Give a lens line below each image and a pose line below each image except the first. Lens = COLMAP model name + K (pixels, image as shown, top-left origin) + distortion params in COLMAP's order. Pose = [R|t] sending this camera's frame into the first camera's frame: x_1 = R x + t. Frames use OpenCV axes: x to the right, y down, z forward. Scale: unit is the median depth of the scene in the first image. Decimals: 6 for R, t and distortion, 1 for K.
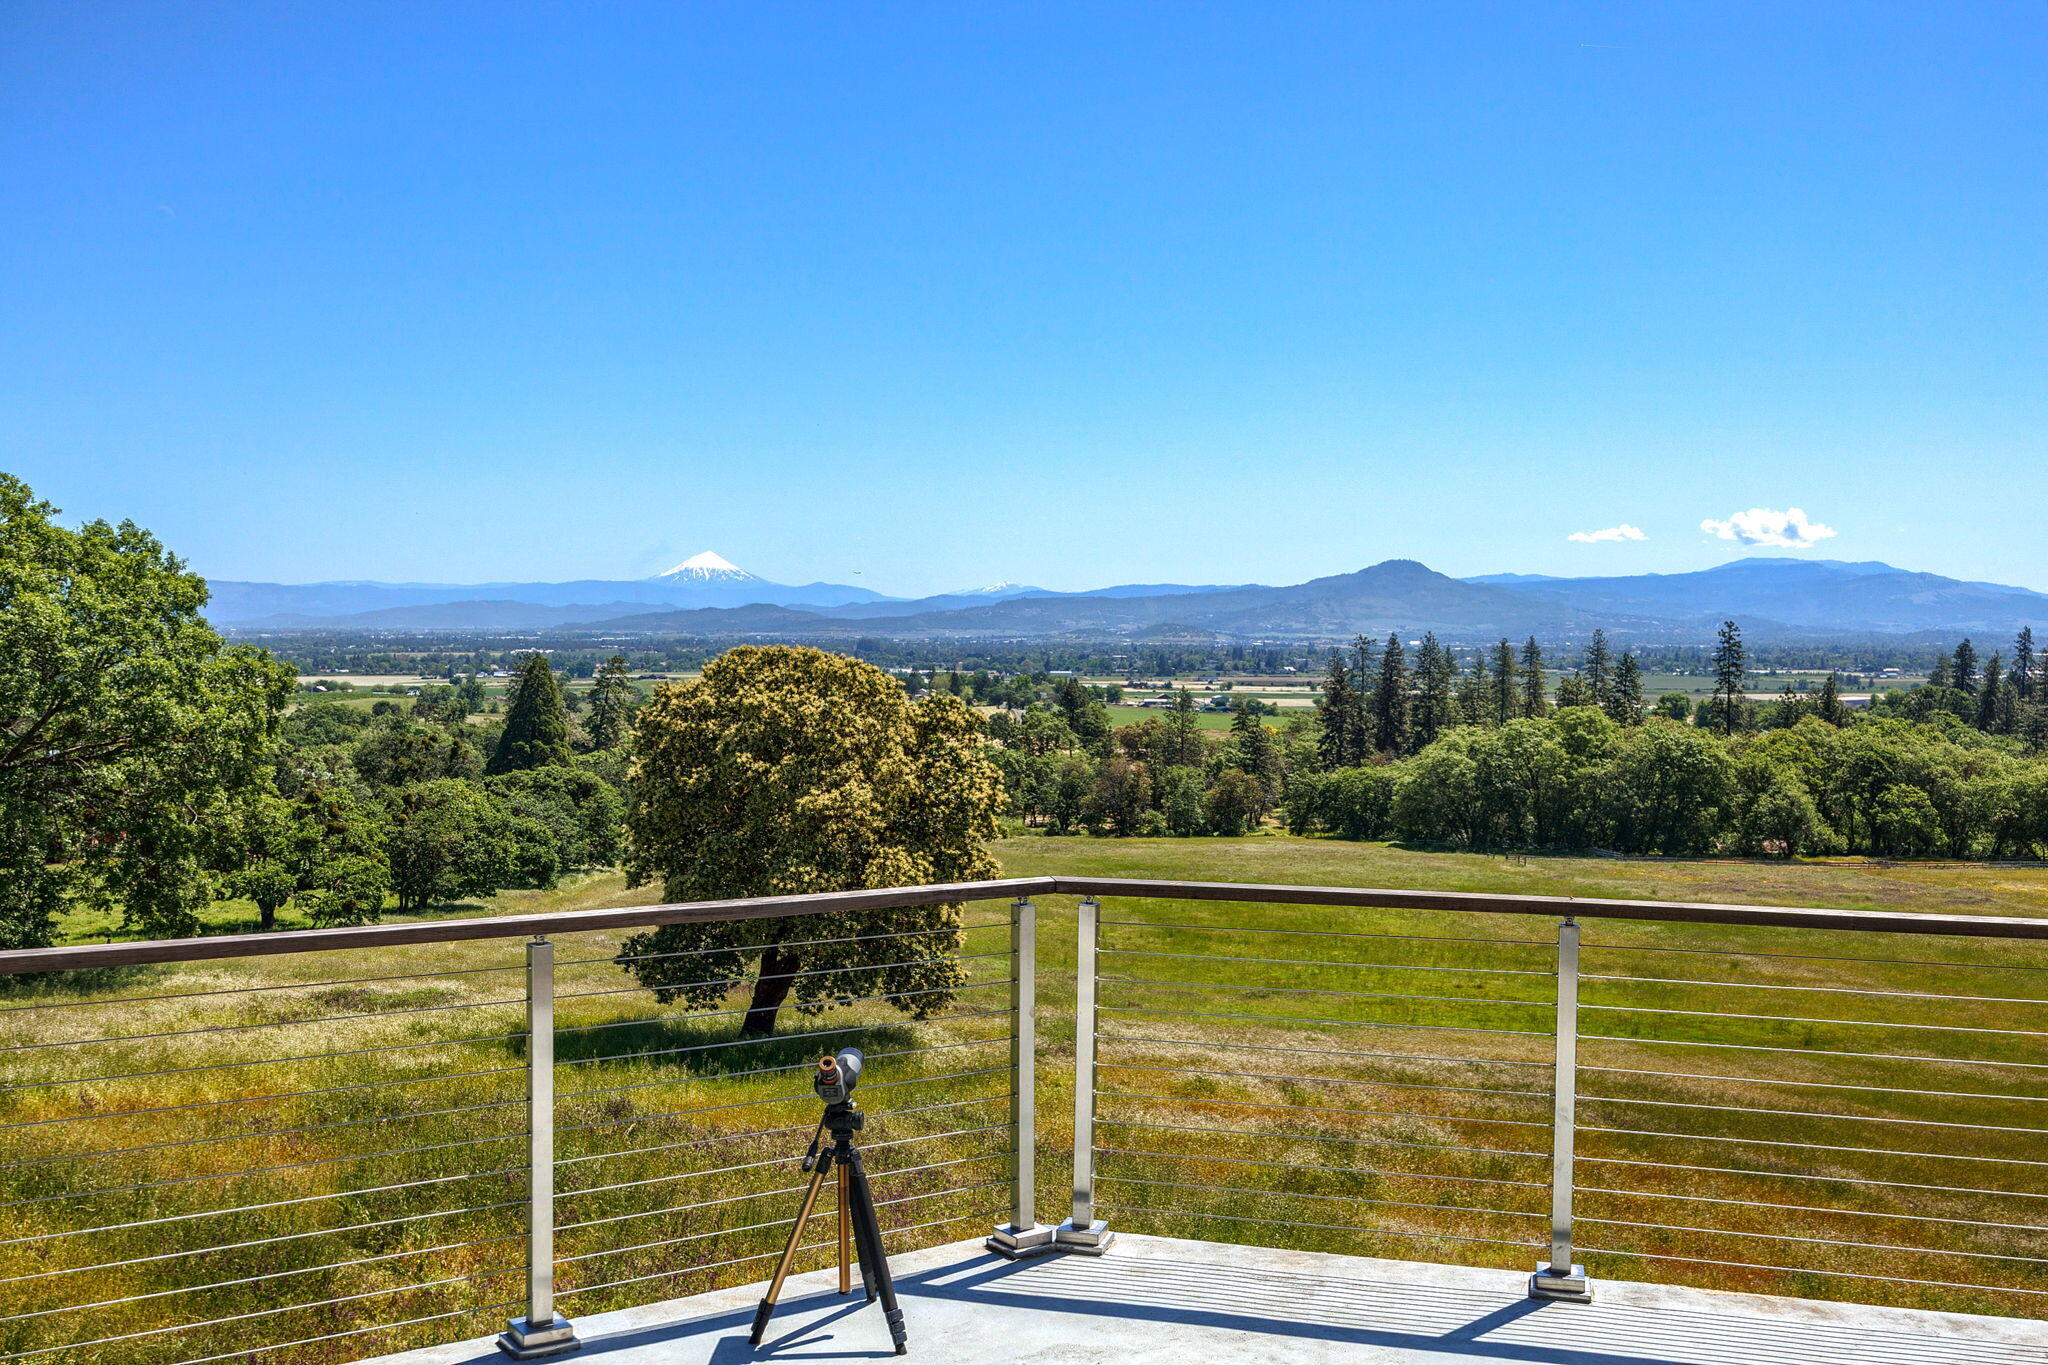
lens RADIAL K [[1861.6, 0, 1024.0], [0, 1861.6, 682.5], [0, 0, 1]] dist [-0.013739, 0.011105]
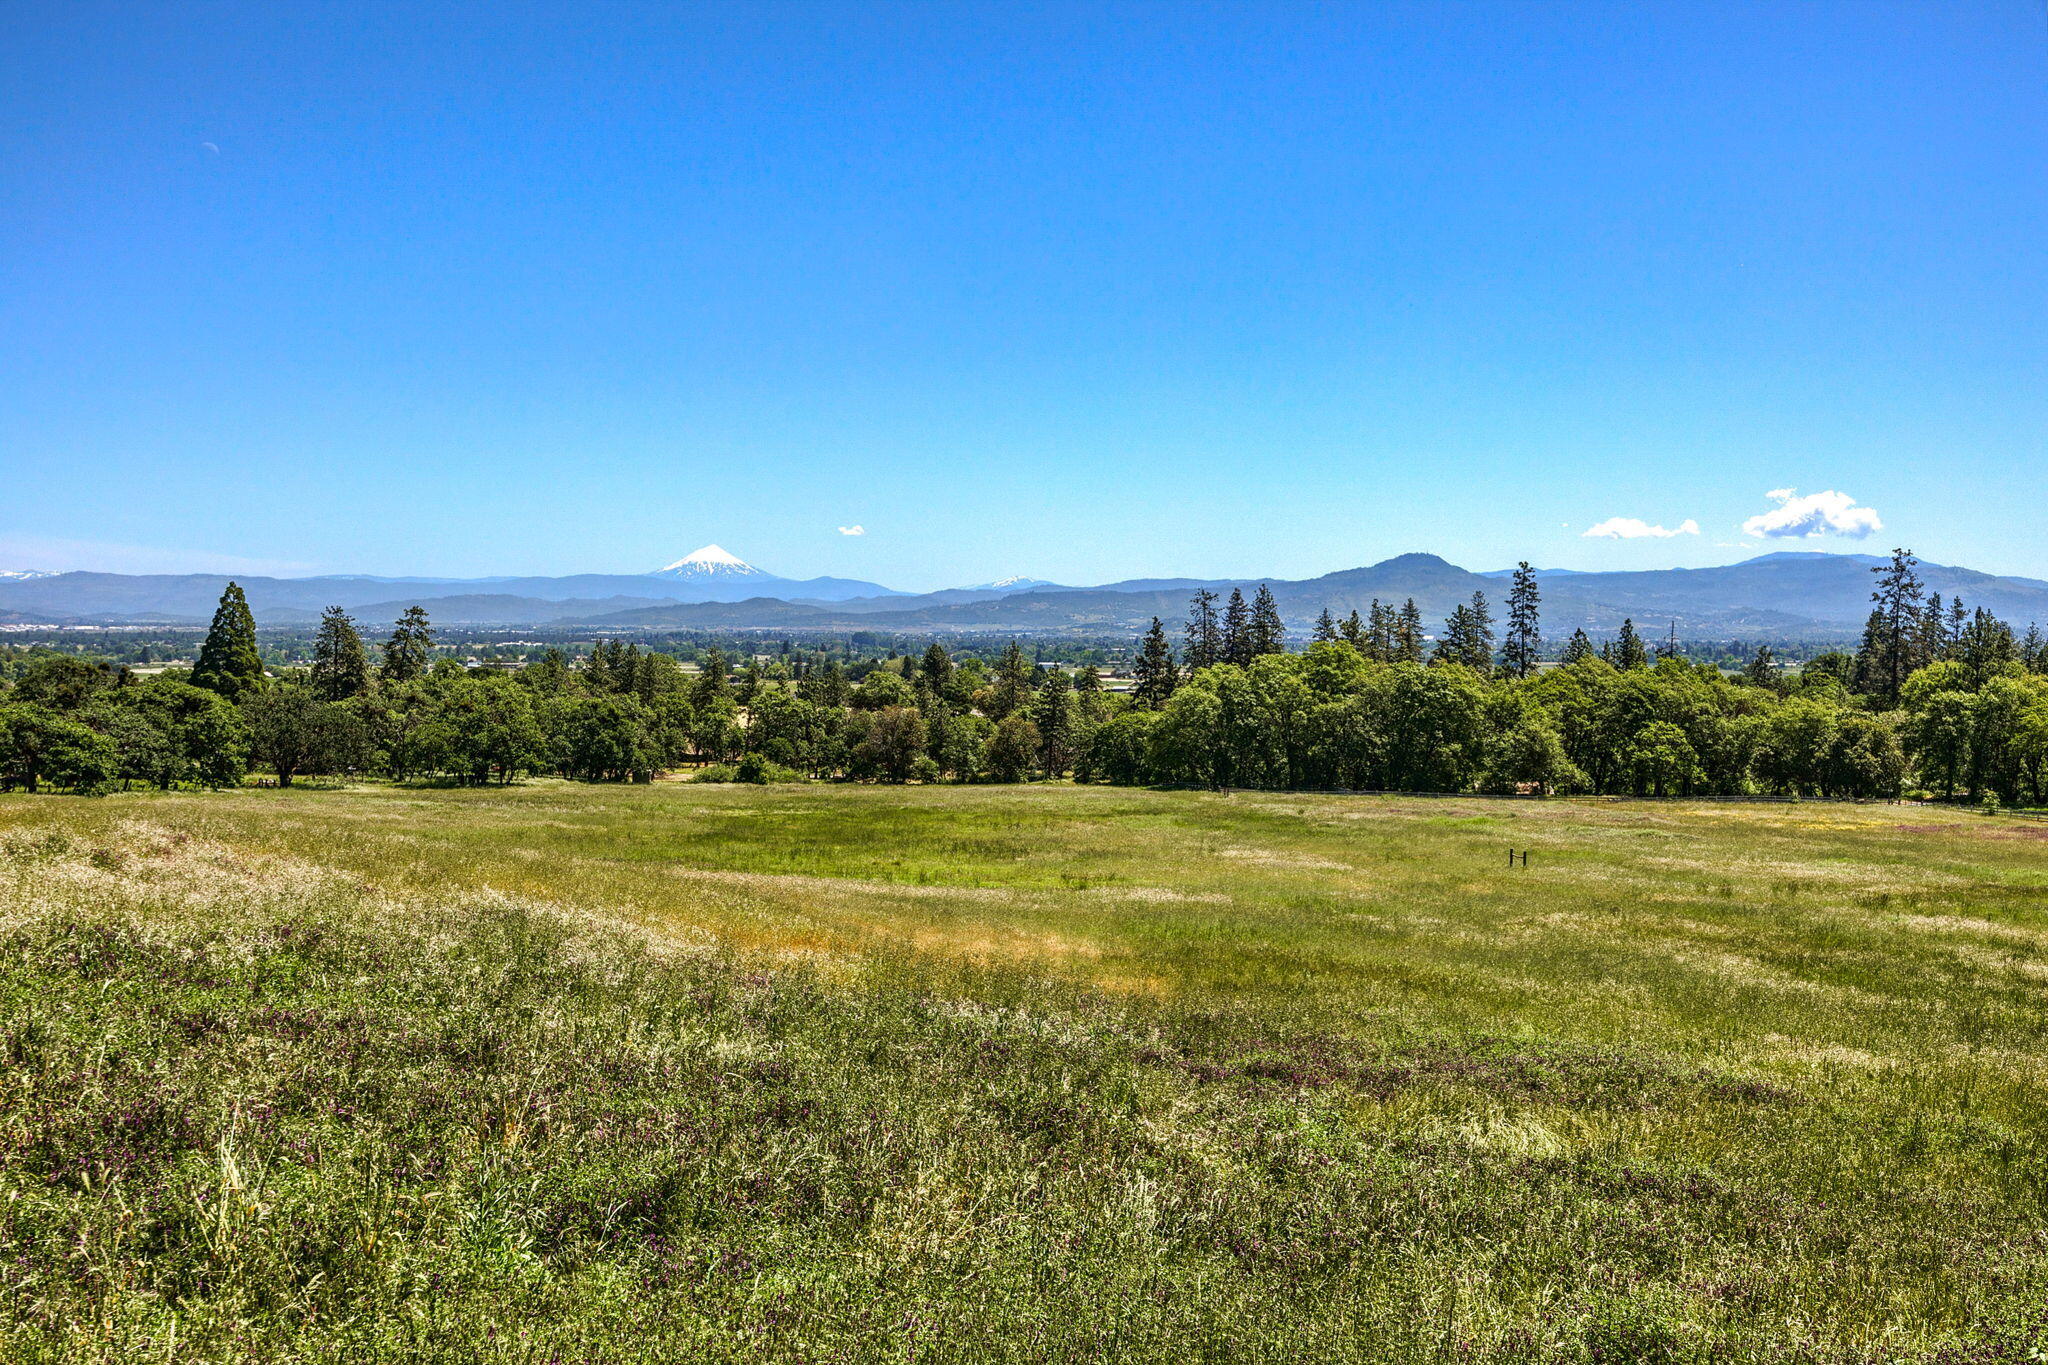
lens RADIAL K [[1908.1, 0, 1024.0], [0, 1908.1, 682.5], [0, 0, 1]] dist [-0.010593, 0.003856]
pose [[0.999994, 0.000952, -0.003311, 0.146641], [-0.000944, 0.999997, 0.002353, 0.032477], [0.003313, -0.002350, 0.999992, 0.013856]]
